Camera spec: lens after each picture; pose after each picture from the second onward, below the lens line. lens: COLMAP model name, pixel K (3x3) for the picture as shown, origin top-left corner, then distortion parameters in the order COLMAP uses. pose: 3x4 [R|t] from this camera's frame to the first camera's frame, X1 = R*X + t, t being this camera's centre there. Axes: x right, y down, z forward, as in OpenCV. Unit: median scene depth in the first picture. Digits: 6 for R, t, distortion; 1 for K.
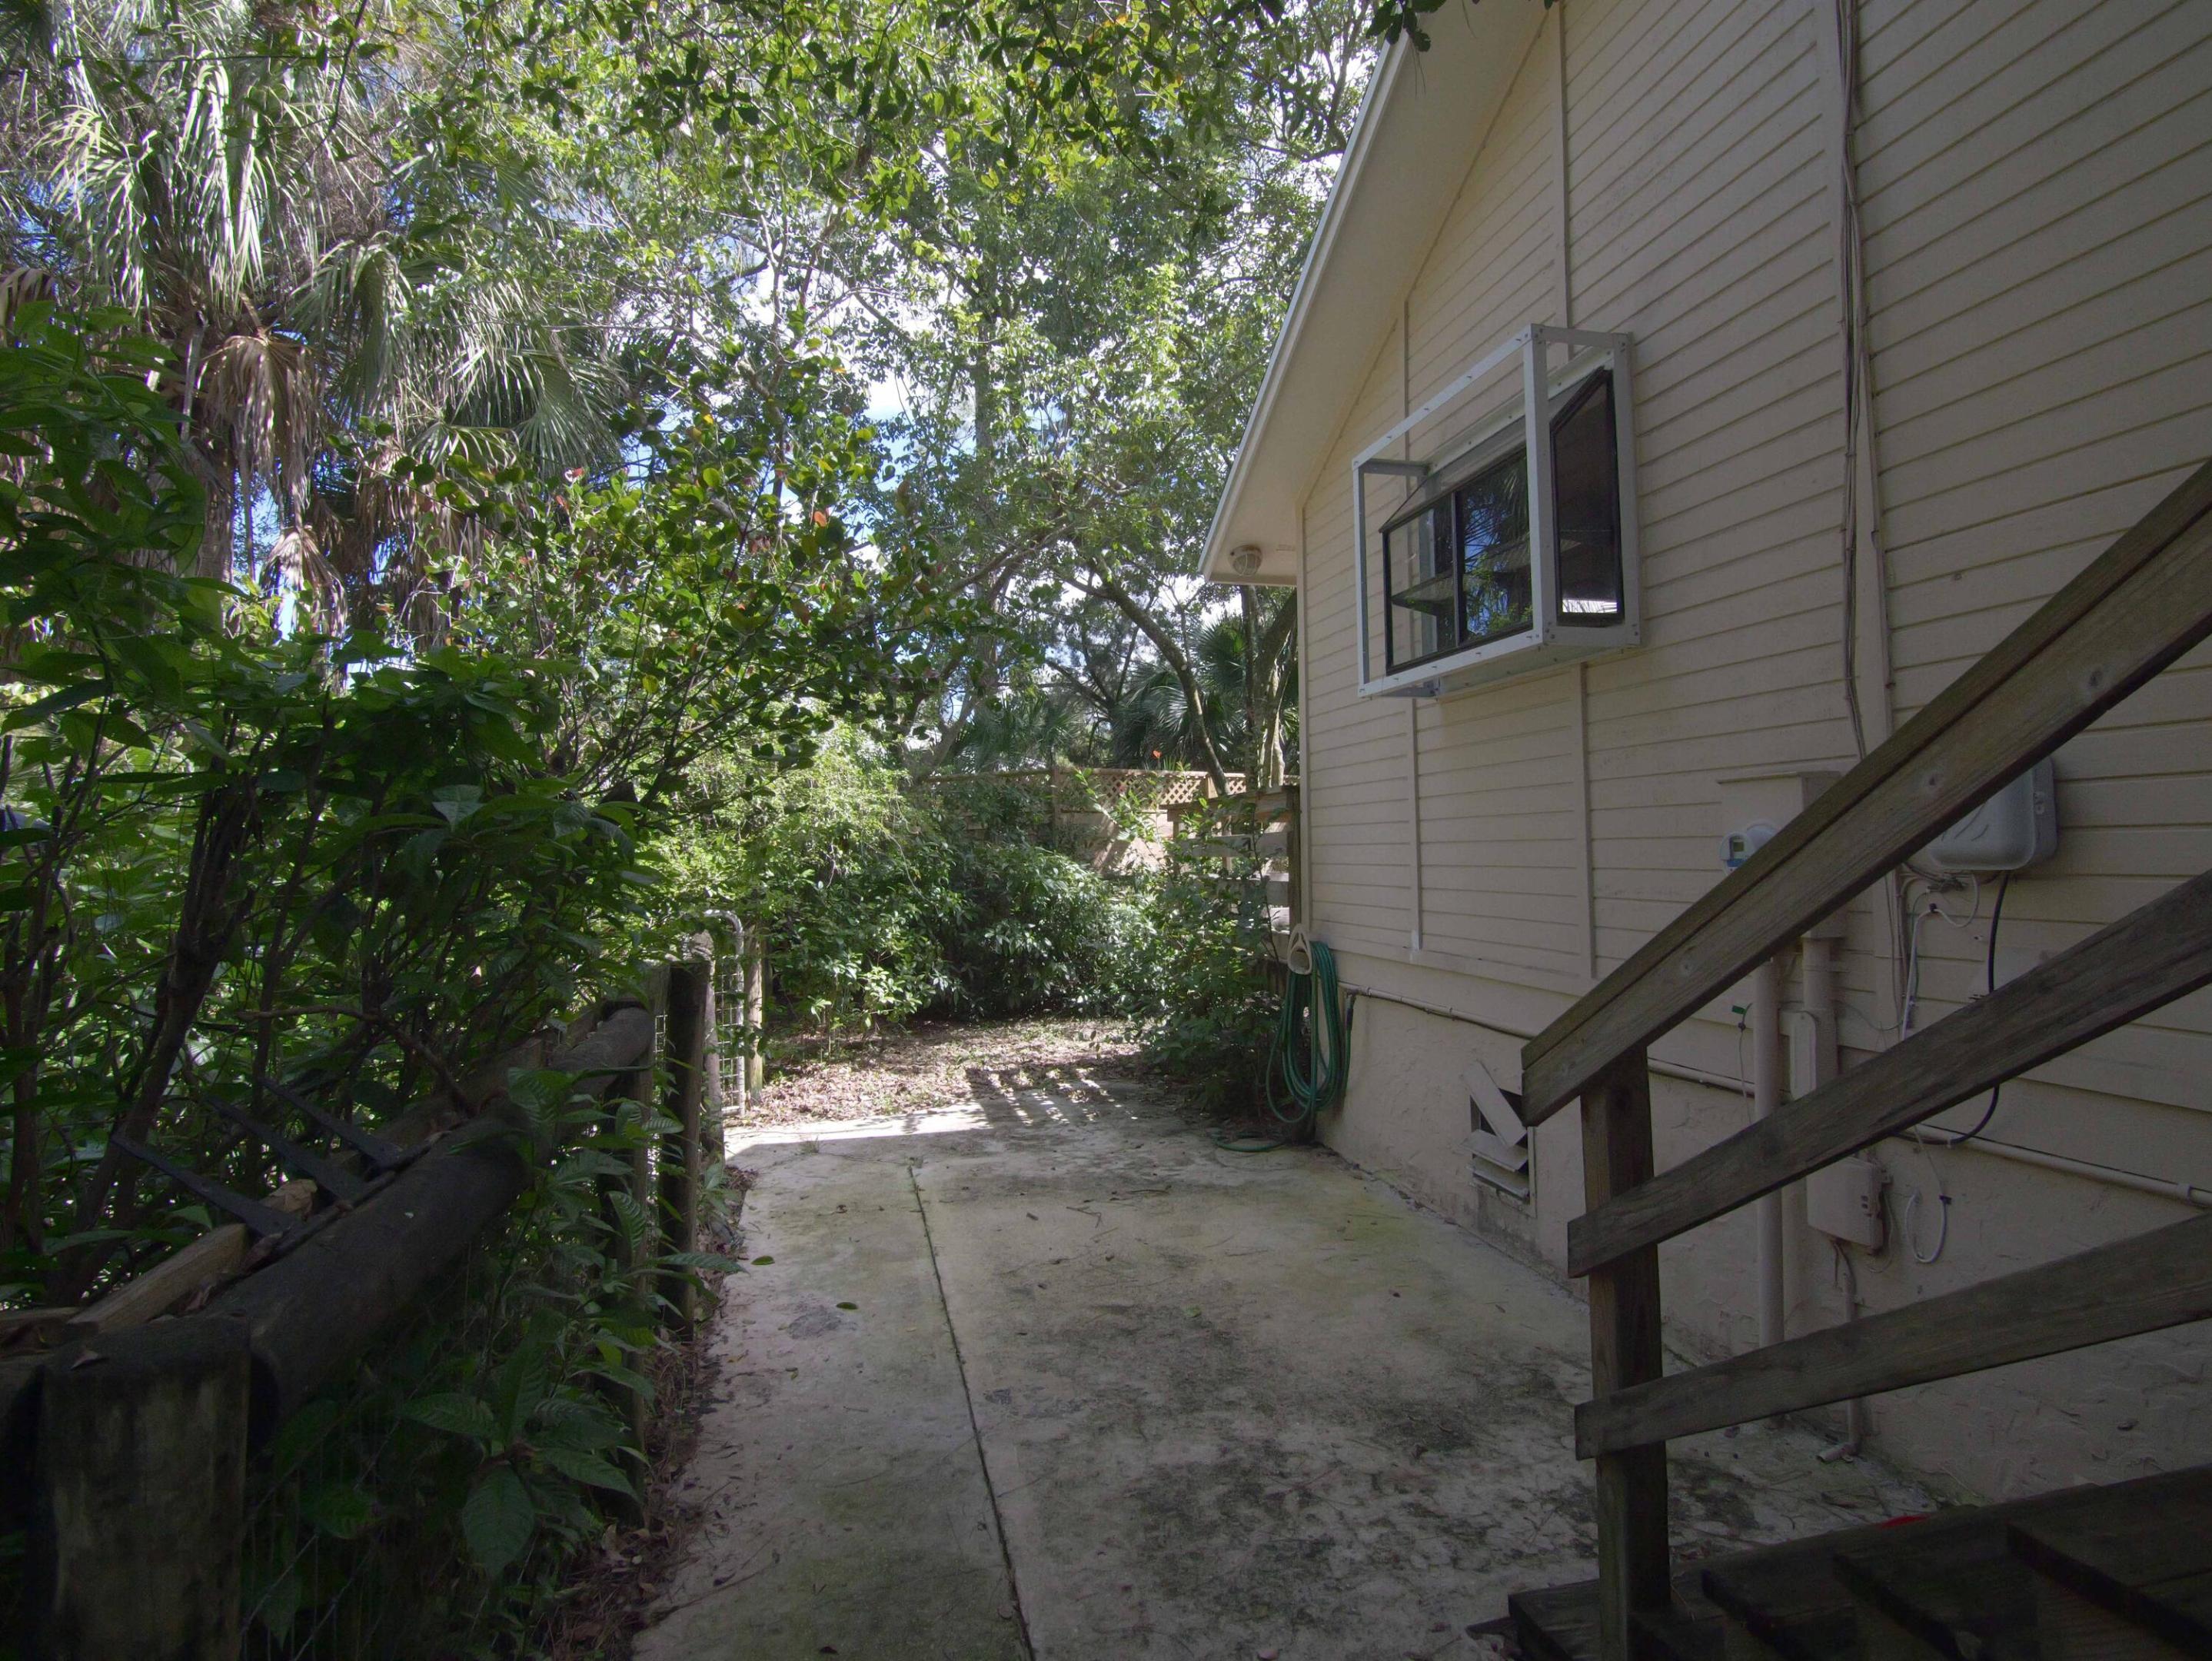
lens RADIAL K [[1159.3, 0, 1108.3], [0, 1159.3, 782.9], [0, 0, 1]] dist [-0.021735, -0.013521]
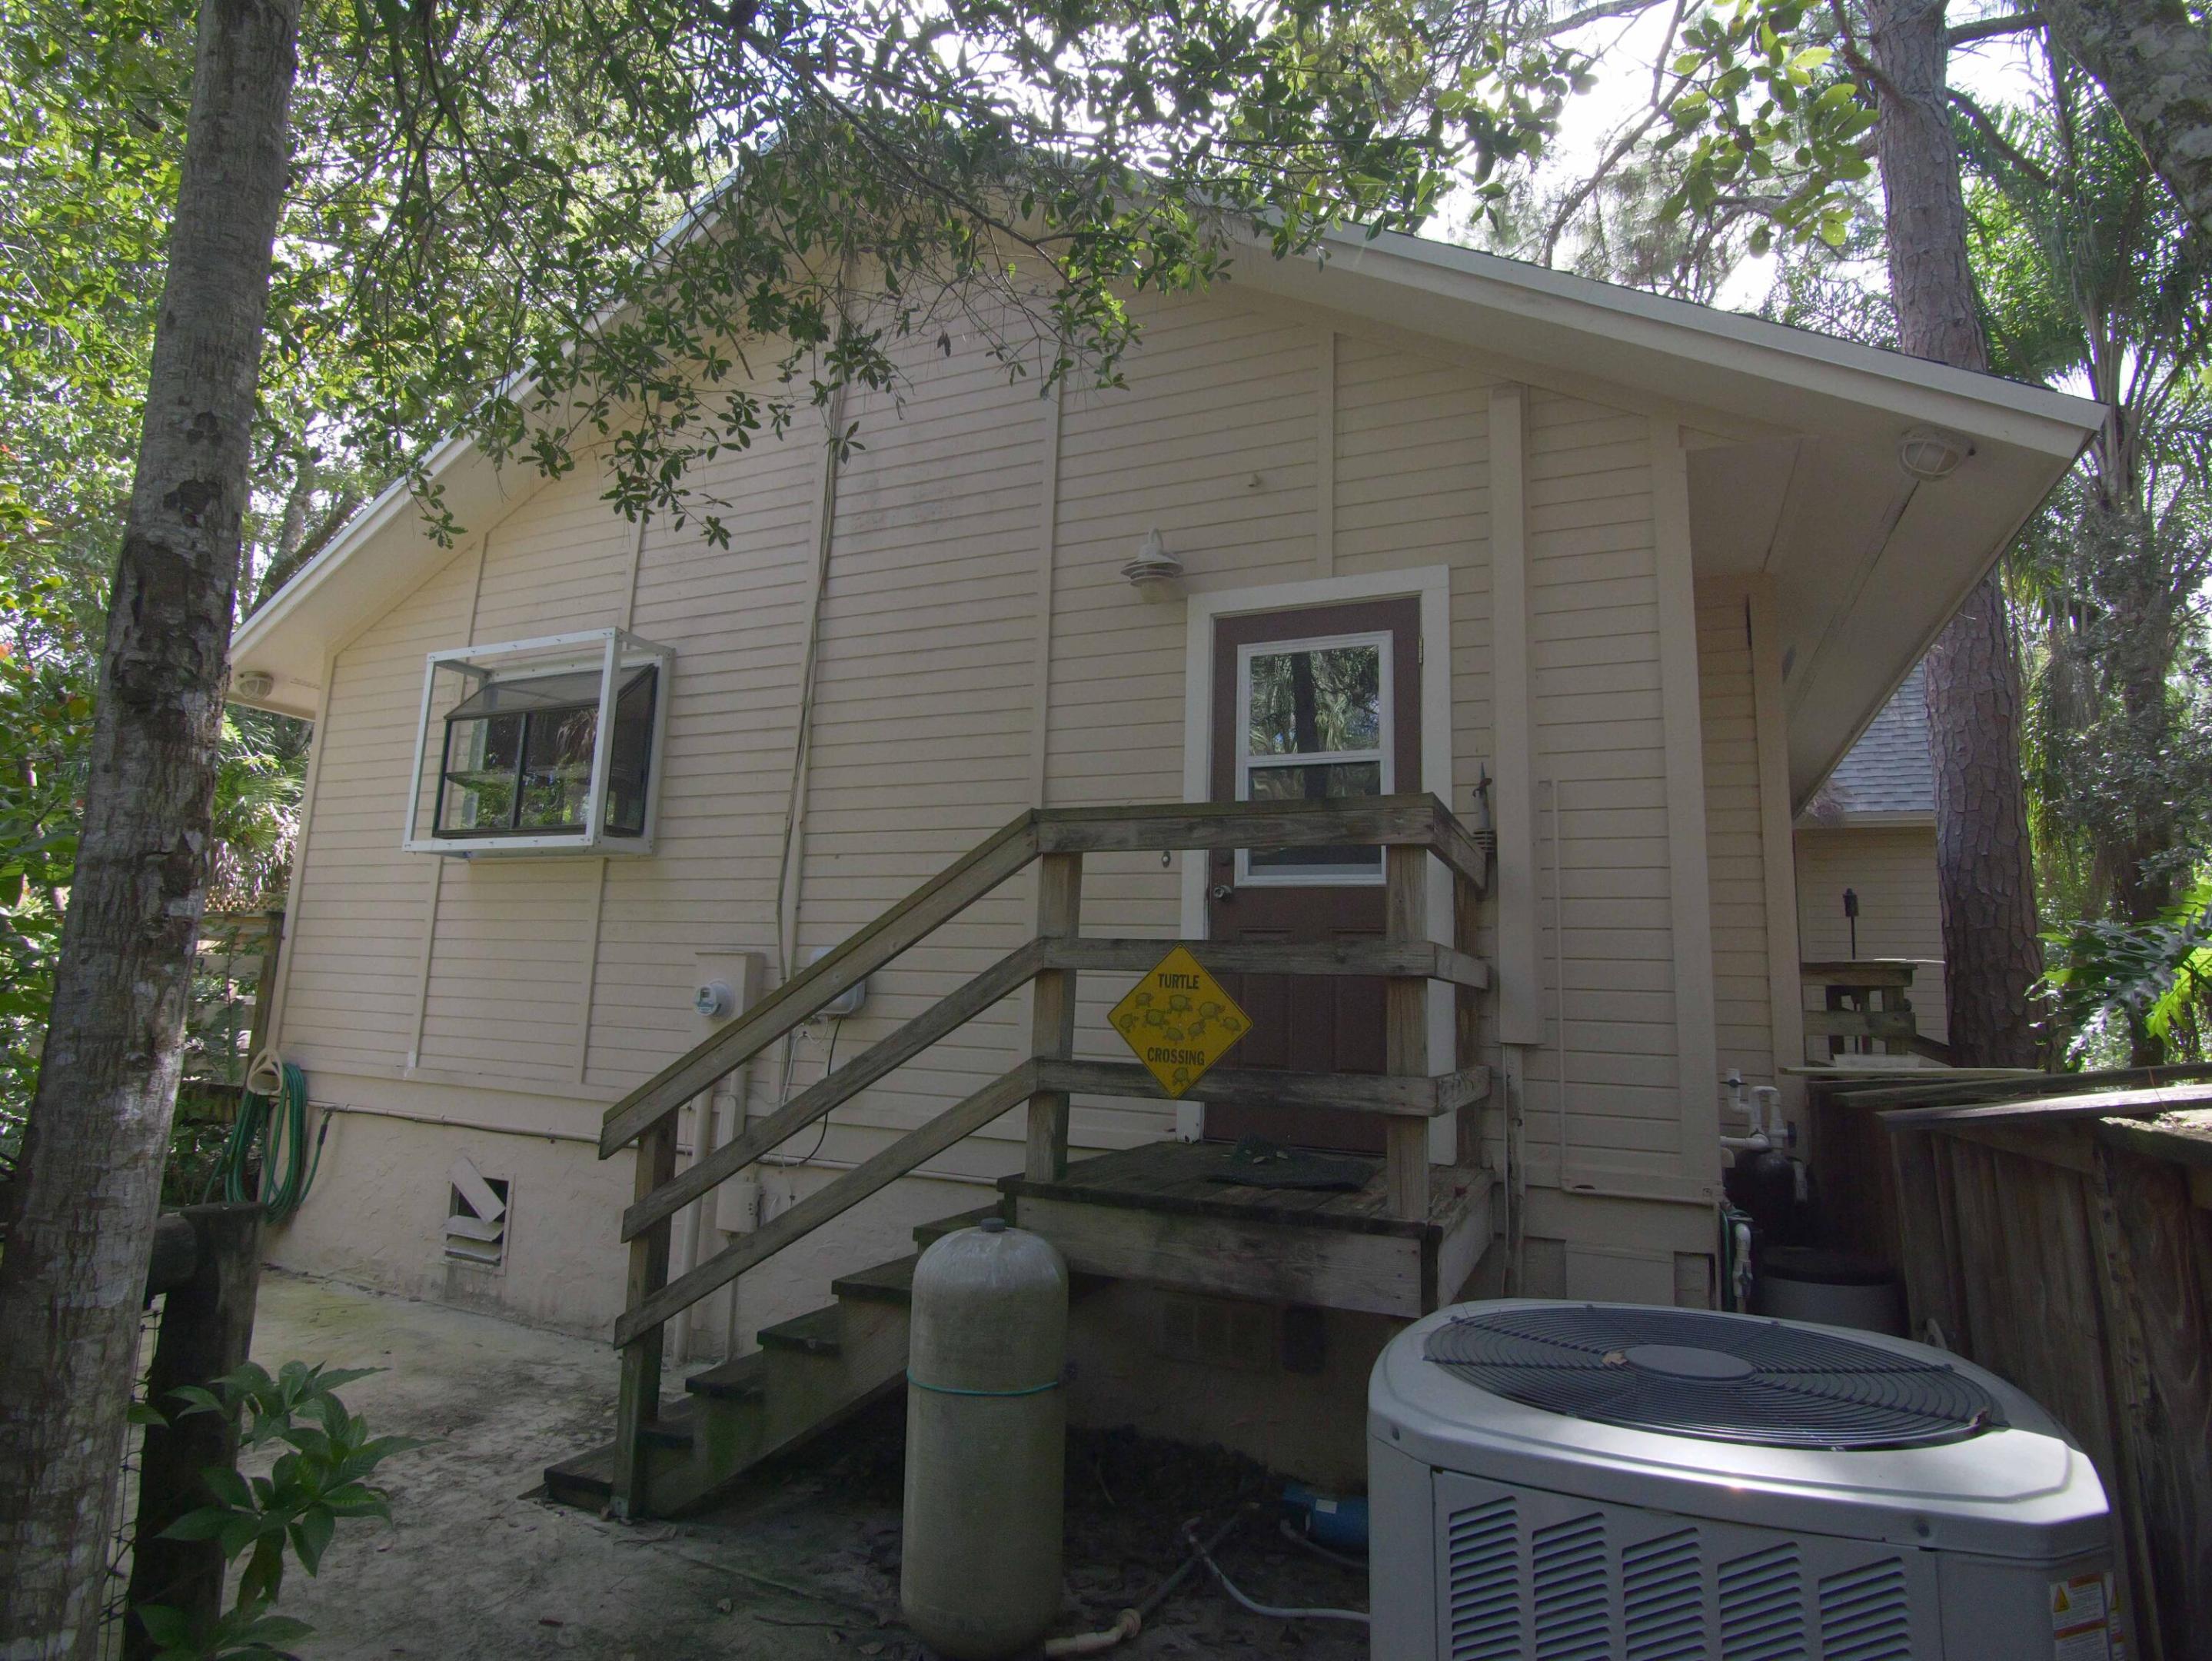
lens RADIAL K [[1183.2, 0, 1116.2], [0, 1183.2, 794.9], [0, 0, 1]] dist [-0.003880, -0.013772]
pose [[0.605335, 0.160145, 0.779695, -0.477646], [-0.085961, 0.986975, -0.135981, -0.048735], [-0.791316, 0.015291, 0.611216, -0.521653]]
